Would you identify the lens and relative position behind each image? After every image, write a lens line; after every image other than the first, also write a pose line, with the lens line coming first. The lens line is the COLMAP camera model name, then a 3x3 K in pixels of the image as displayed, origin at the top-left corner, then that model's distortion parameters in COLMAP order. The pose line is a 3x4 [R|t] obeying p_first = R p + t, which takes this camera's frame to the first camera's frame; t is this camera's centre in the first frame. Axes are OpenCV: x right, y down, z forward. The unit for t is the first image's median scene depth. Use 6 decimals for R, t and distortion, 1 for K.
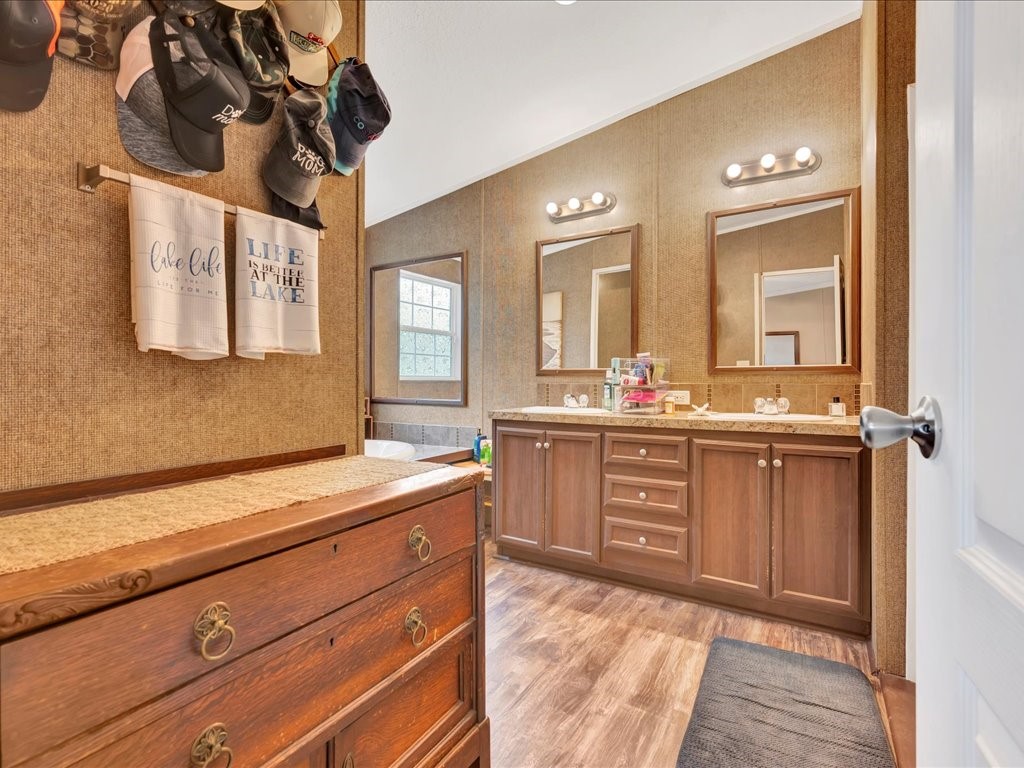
lens RADIAL K [[491.0, 0, 517.4], [0, 491.0, 391.5], [0, 0, 1]] dist [-0.000350, -0.000091]
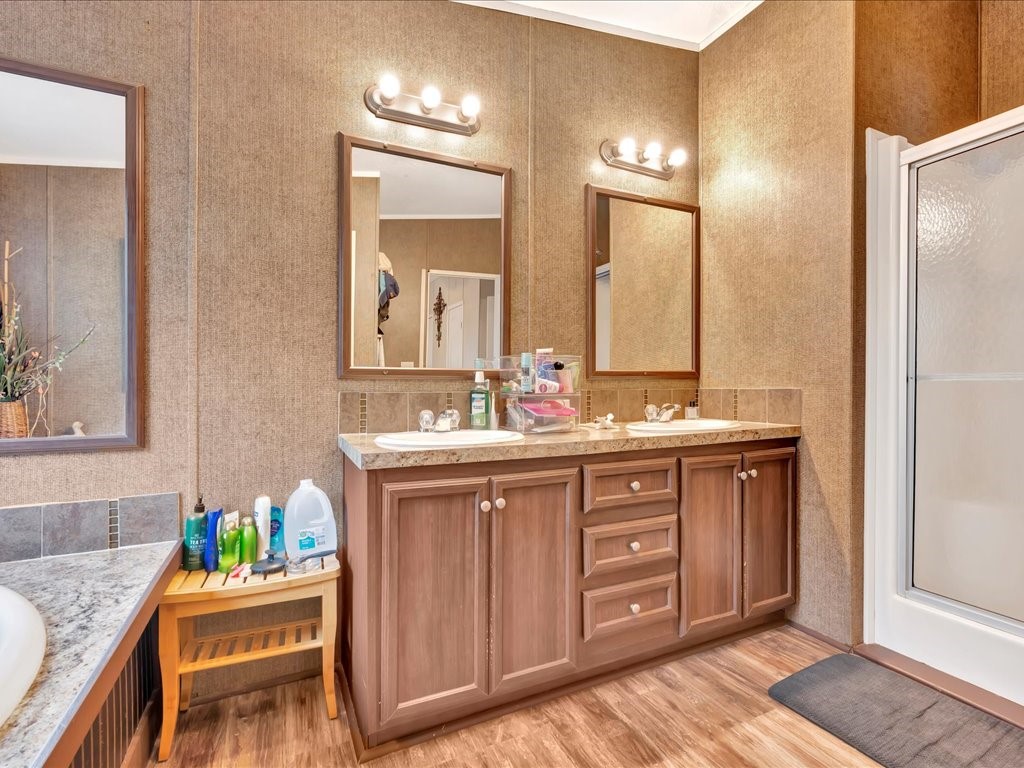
lens RADIAL K [[491.0, 0, 517.4], [0, 491.0, 391.5], [0, 0, 1]] dist [-0.000350, -0.000091]
pose [[0.544455, -0.013362, 0.838684, -0.403151], [0.021606, 0.999765, 0.001903, -0.018199], [-0.838512, 0.017084, 0.544616, 0.685411]]
